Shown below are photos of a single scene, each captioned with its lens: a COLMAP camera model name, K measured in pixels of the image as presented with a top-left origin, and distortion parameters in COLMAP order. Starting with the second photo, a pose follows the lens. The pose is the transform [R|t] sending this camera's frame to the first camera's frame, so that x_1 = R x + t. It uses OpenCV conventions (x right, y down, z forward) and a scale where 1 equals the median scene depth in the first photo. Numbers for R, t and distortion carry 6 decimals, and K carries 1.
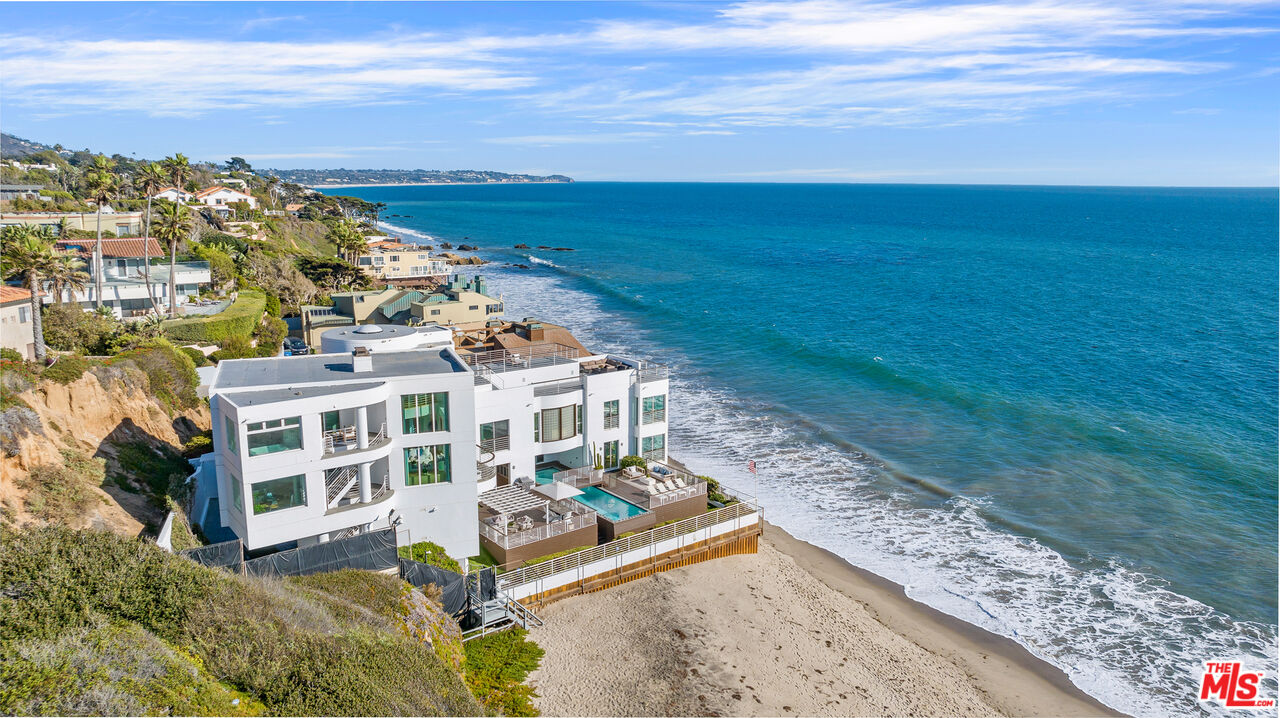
lens RADIAL K [[909.7, 0, 640.0], [0, 909.7, 359.0], [0, 0, 1]] dist [0.000321, 0.000733]
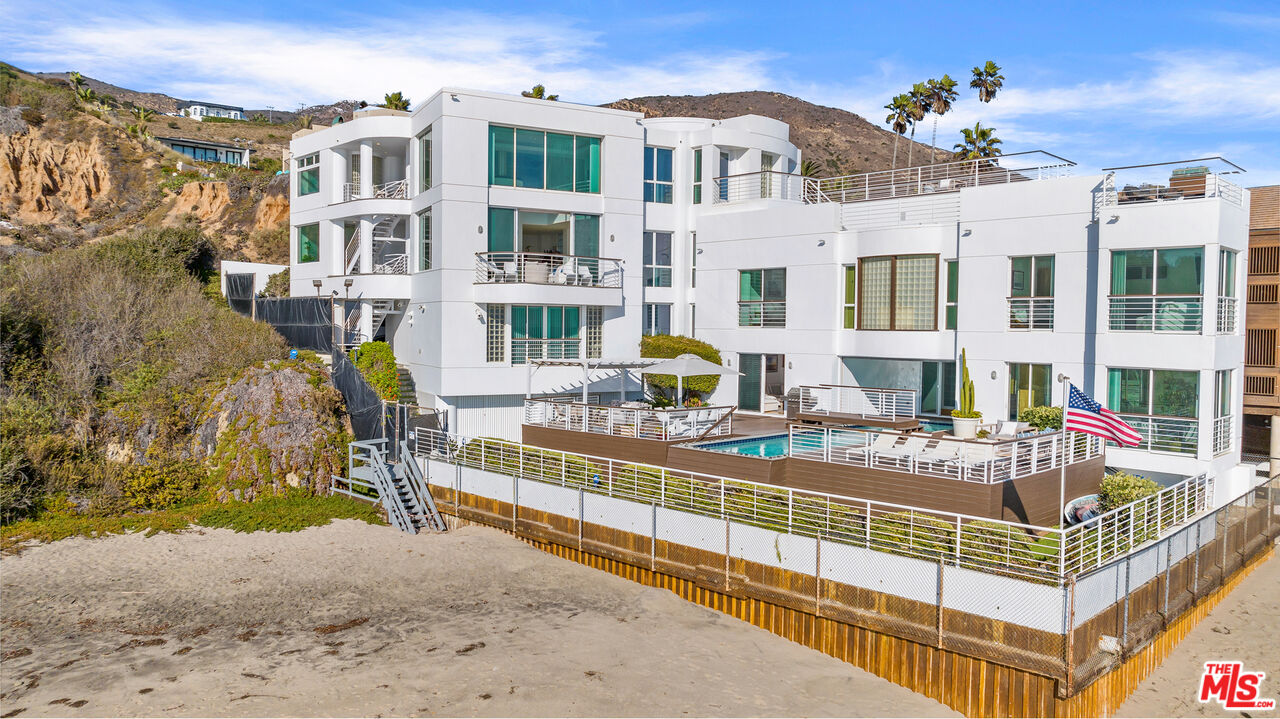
lens RADIAL K [[909.7, 0, 640.0], [0, 909.7, 359.5], [0, 0, 1]] dist [0.000321, 0.000733]
pose [[0.101740, 0.026381, -0.994461, 0.356756], [-0.207227, 0.978281, 0.004751, 0.128874], [0.972988, 0.205595, 0.104997, 0.848322]]
